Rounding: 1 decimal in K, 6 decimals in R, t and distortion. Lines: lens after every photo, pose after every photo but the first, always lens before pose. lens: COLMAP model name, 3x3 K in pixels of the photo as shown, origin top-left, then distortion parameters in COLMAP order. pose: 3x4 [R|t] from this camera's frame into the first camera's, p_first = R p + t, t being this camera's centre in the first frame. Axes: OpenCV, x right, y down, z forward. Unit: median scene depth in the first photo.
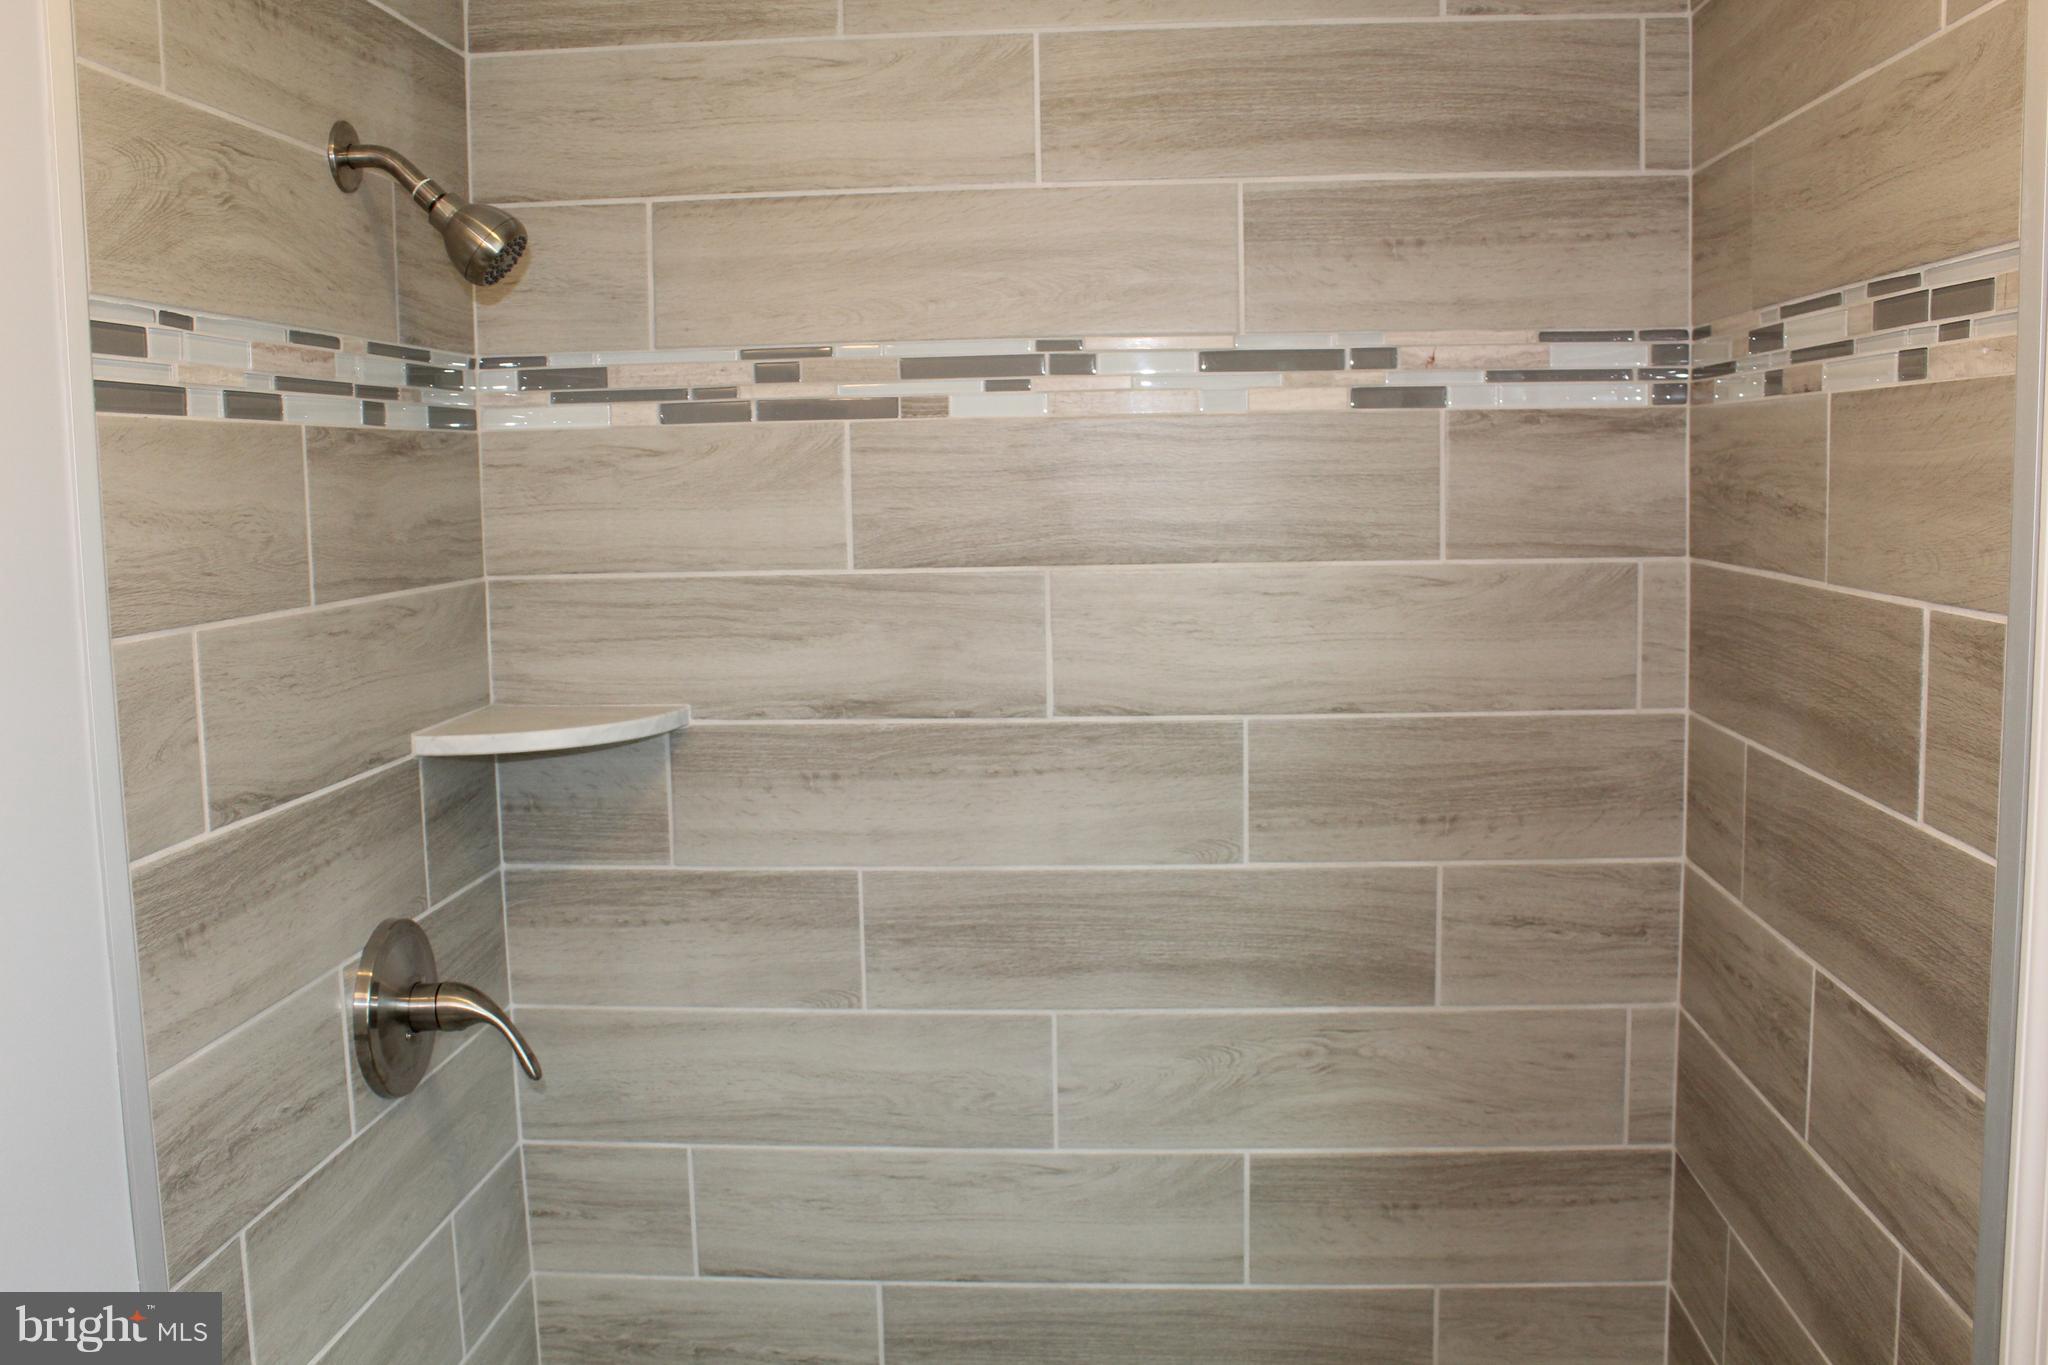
lens RADIAL K [[1847.8, 0, 1022.4], [0, 1847.8, 677.1], [0, 0, 1]] dist [-0.152297, 0.145871]
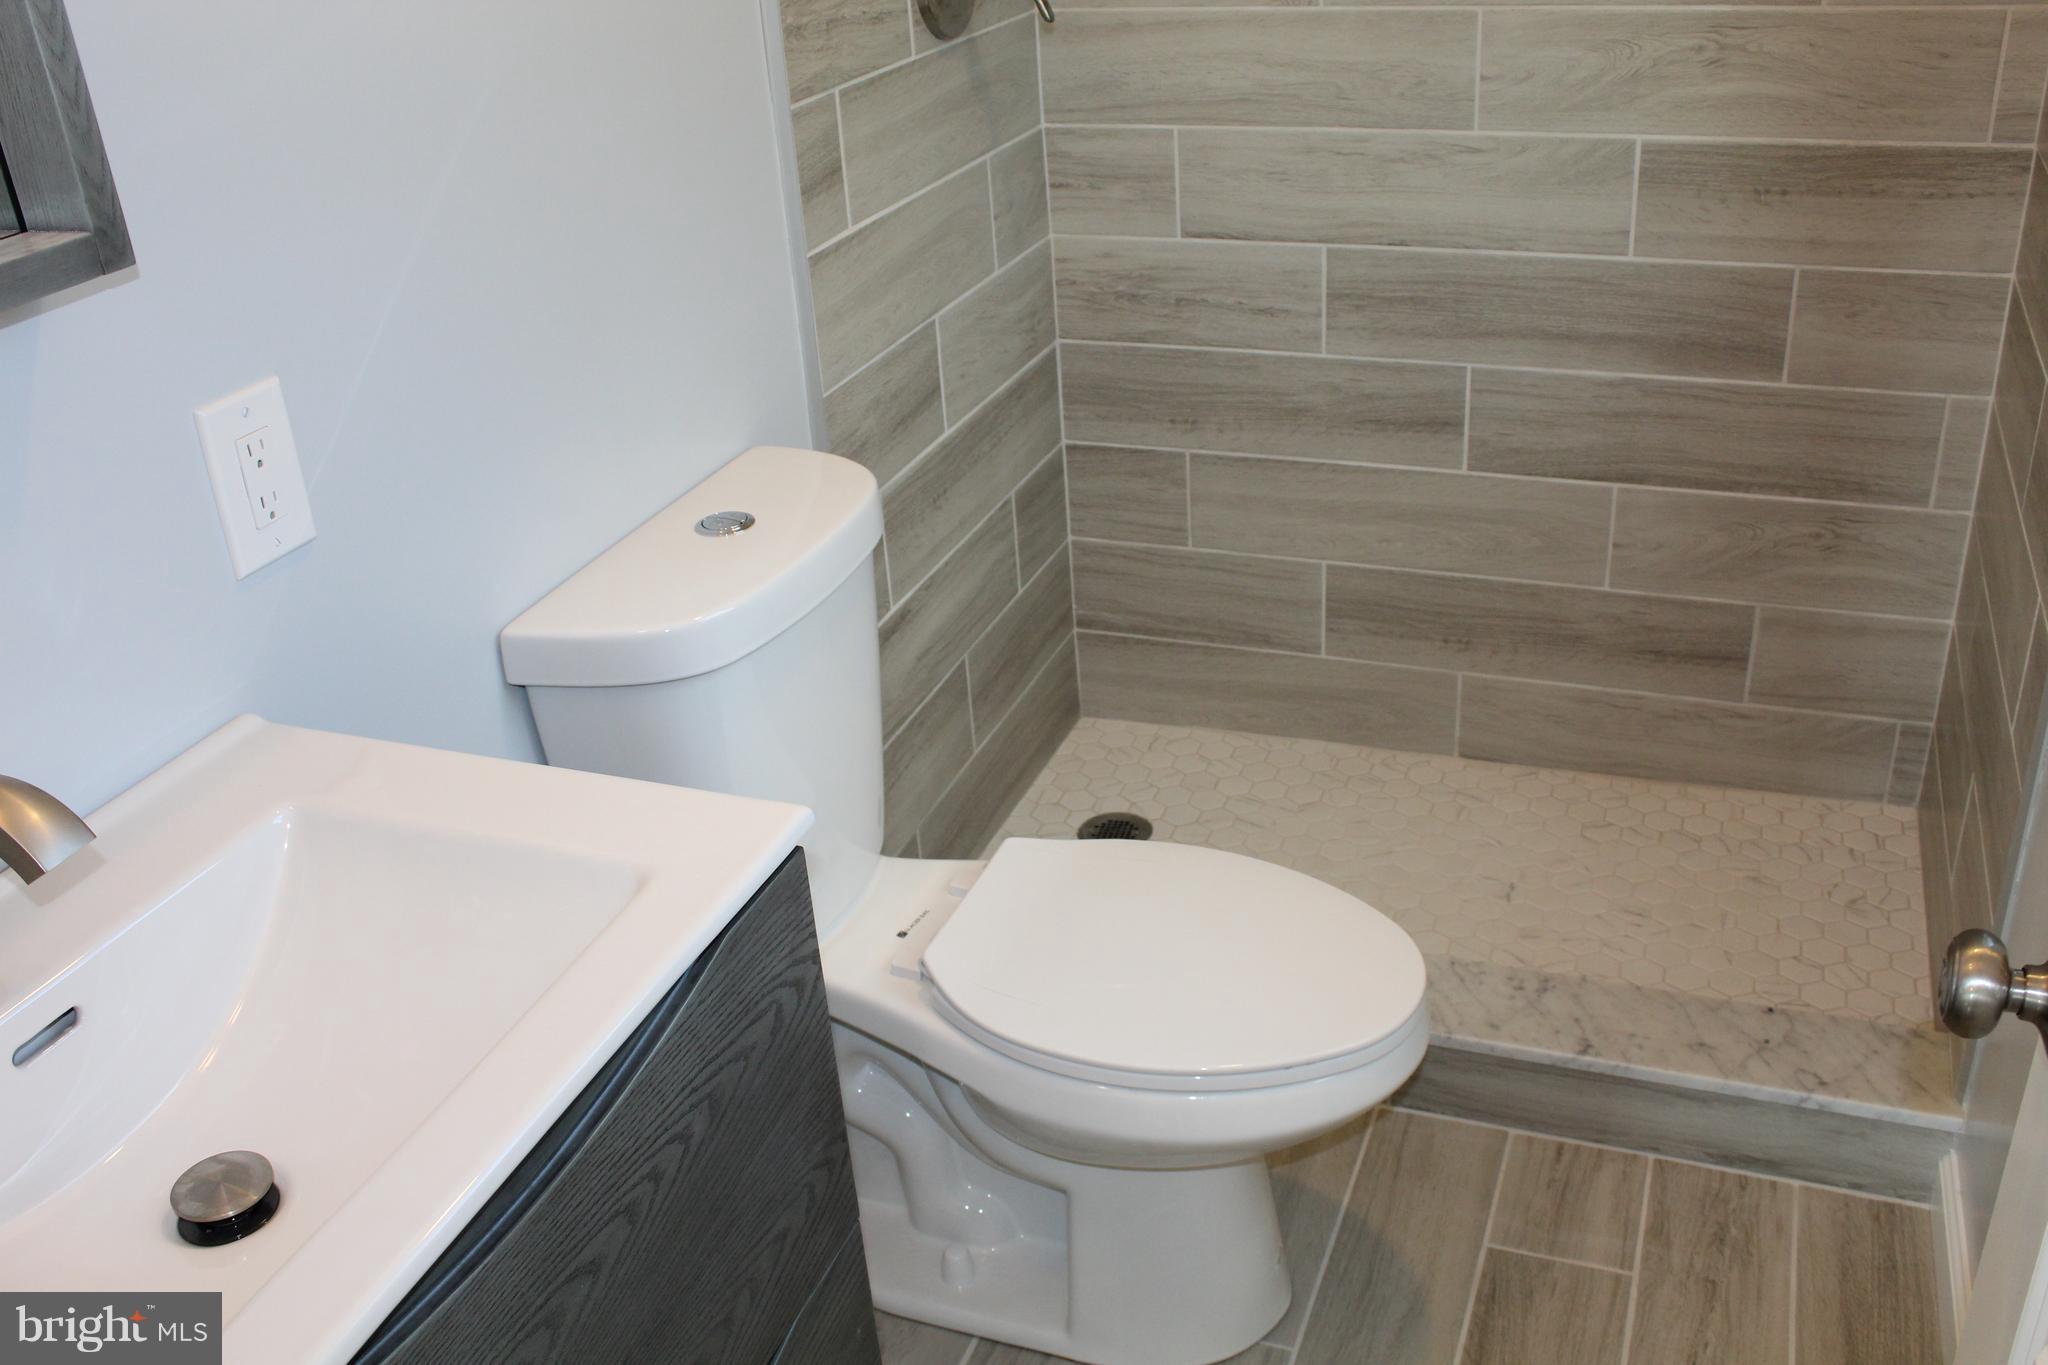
lens RADIAL K [[1847.8, 0, 1021.9], [0, 1847.8, 690.5], [0, 0, 1]] dist [-0.152297, 0.145871]
pose [[0.956951, 0.098215, -0.273127, 0.093693], [0.009614, 0.929767, 0.368024, 0.160113], [0.290090, -0.354806, 0.888797, -0.267246]]
